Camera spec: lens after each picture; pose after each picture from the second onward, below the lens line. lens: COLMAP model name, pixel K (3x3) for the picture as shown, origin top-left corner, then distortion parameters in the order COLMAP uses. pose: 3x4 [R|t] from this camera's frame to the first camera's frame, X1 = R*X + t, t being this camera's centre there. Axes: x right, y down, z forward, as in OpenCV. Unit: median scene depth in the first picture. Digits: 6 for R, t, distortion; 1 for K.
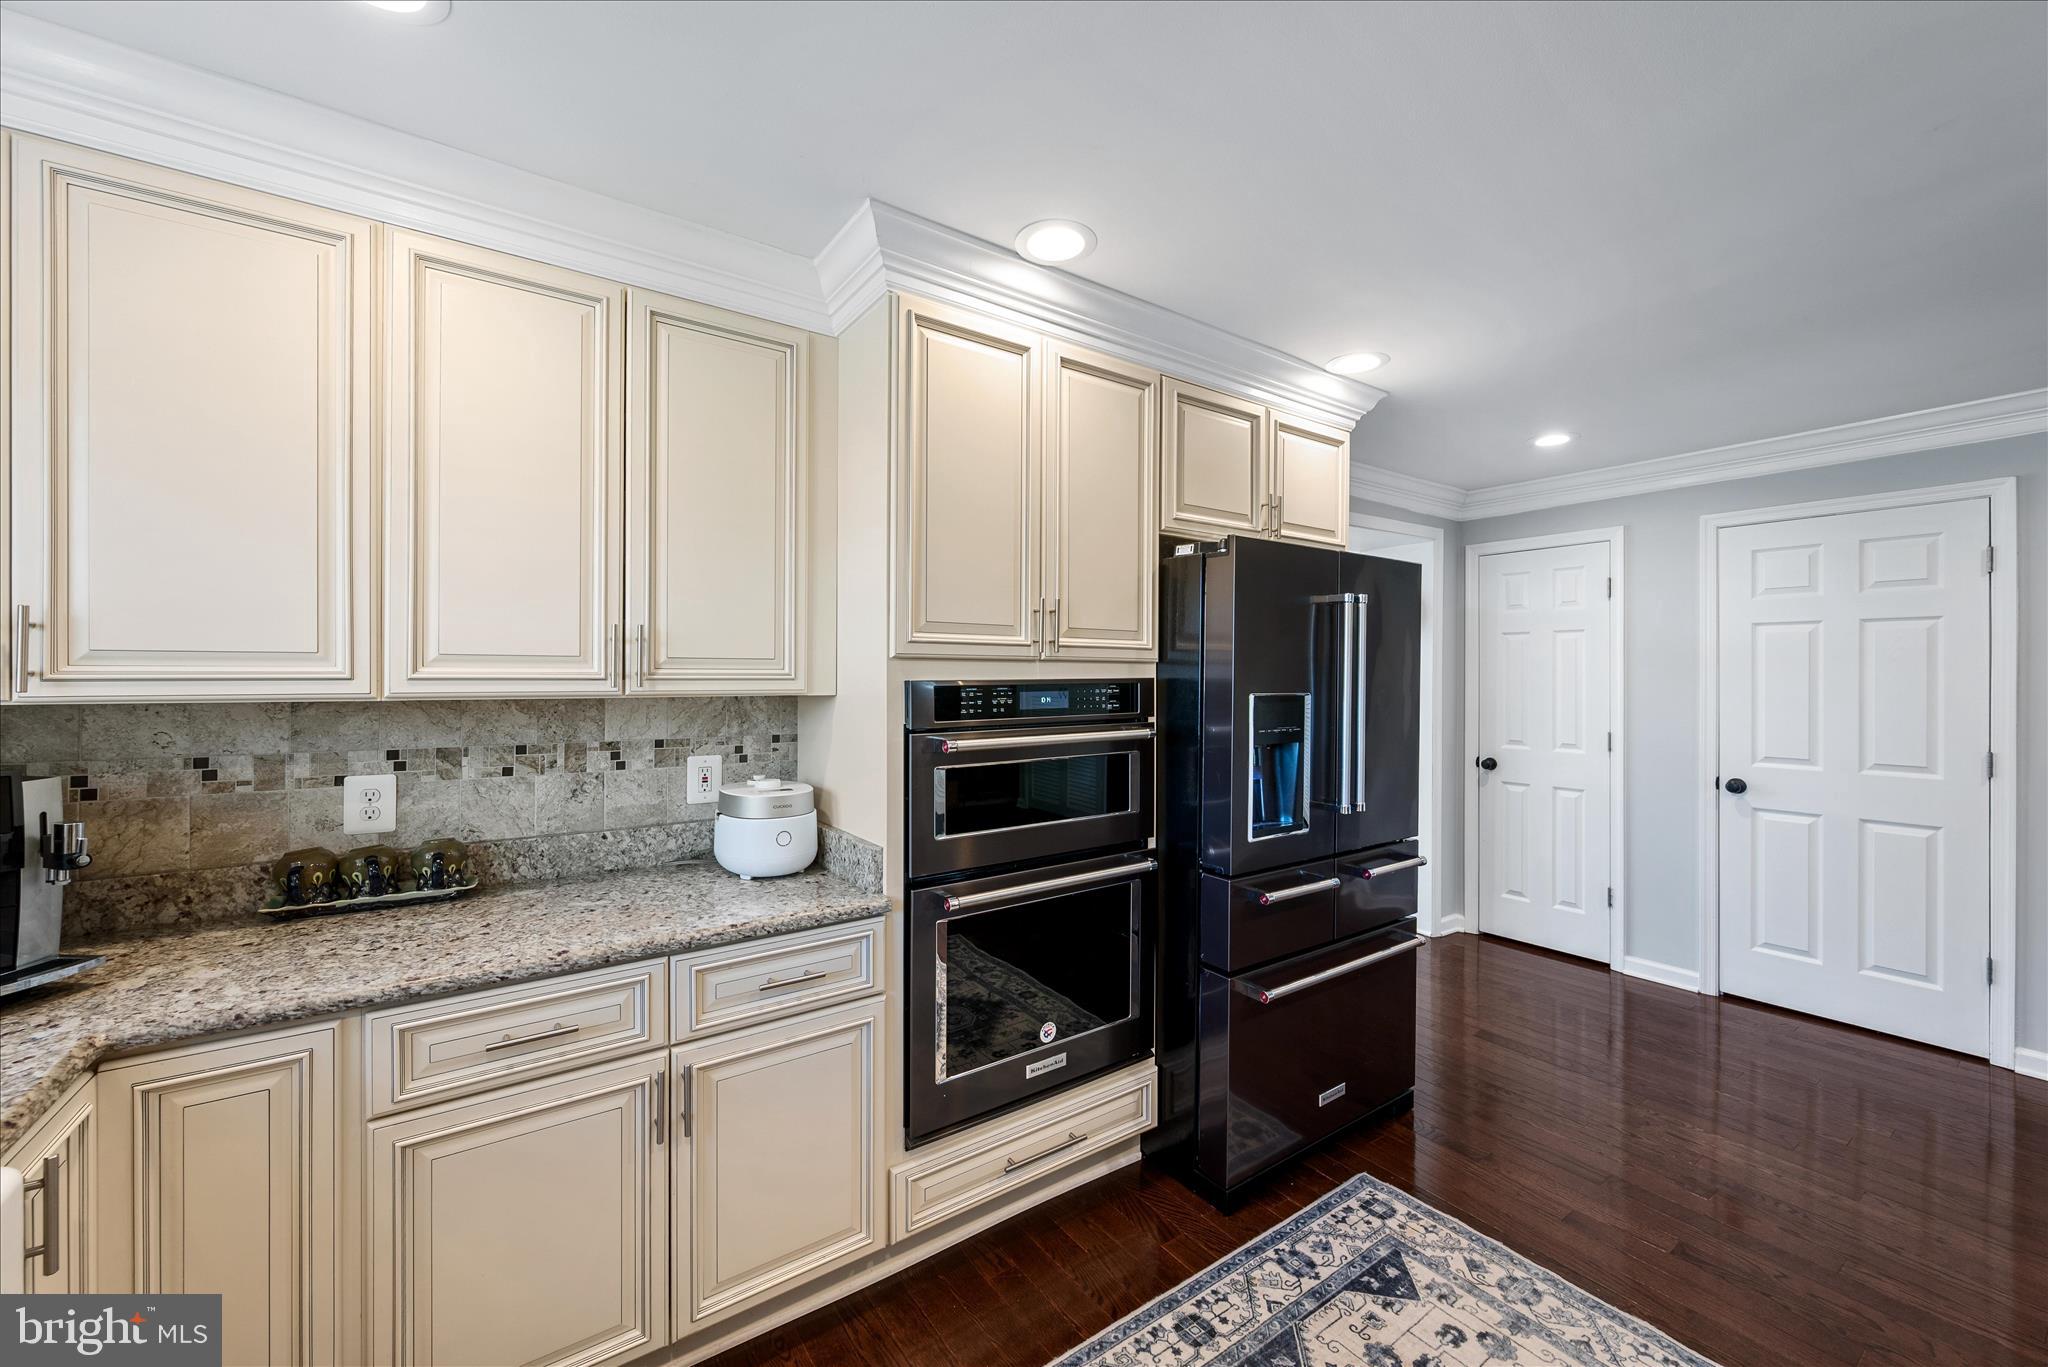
lens RADIAL K [[808.1, 0, 1025.4], [0, 808.1, 675.5], [0, 0, 1]] dist [-0.001823, -0.000331]
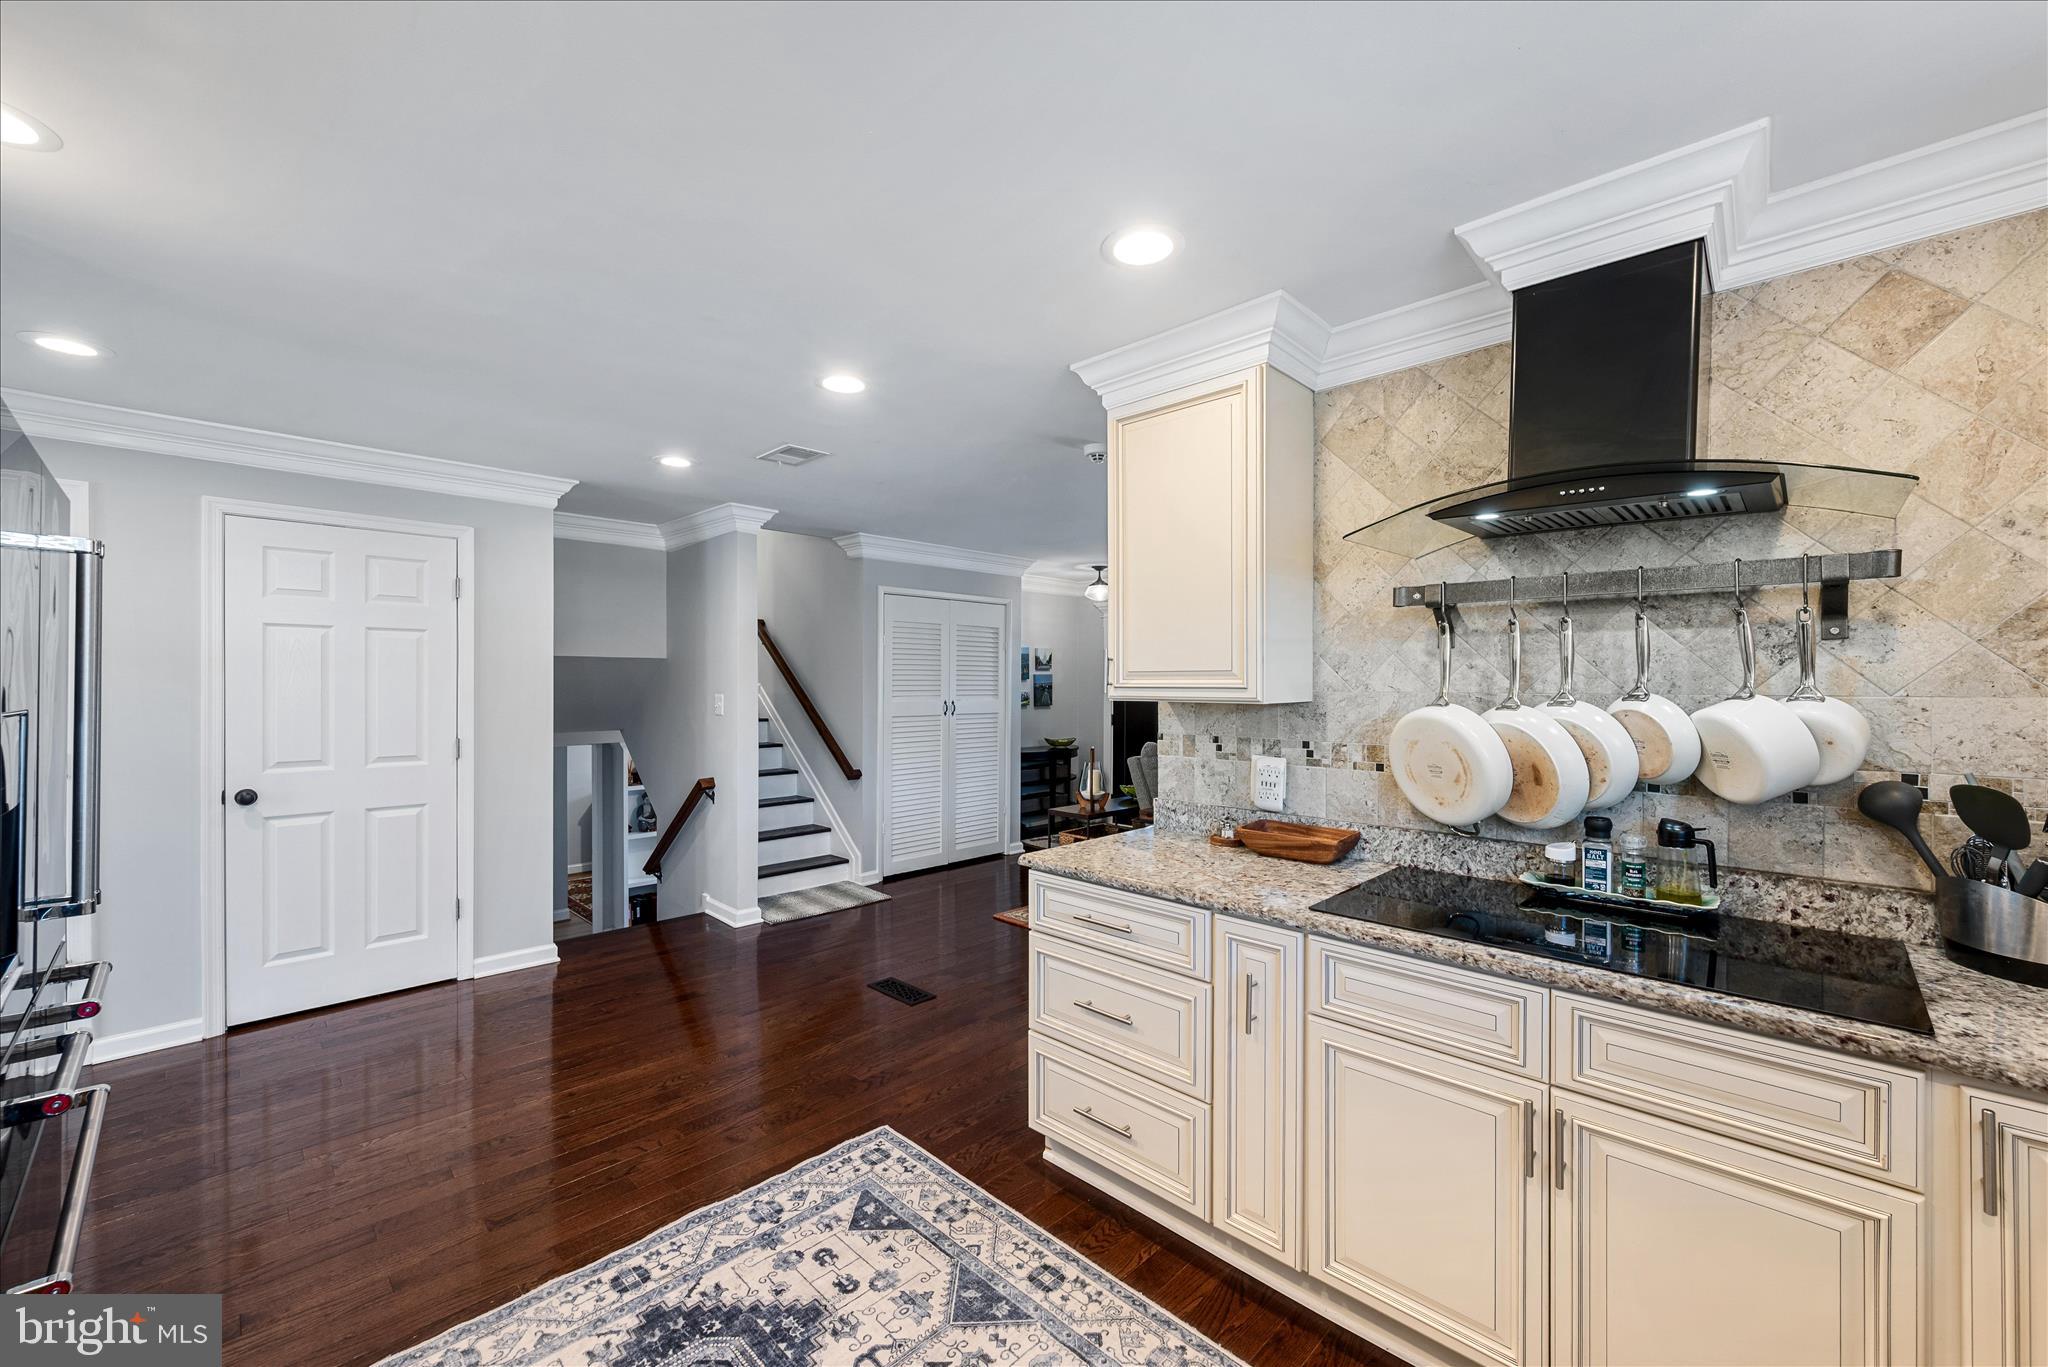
lens RADIAL K [[808.1, 0, 1041.0], [0, 808.1, 683.0], [0, 0, 1]] dist [-0.001823, -0.000331]
pose [[-0.199068, -0.003718, 0.979979, -0.372767], [-0.002281, 0.999992, 0.003330, 0.001338], [-0.979983, -0.001572, -0.199075, 0.521697]]
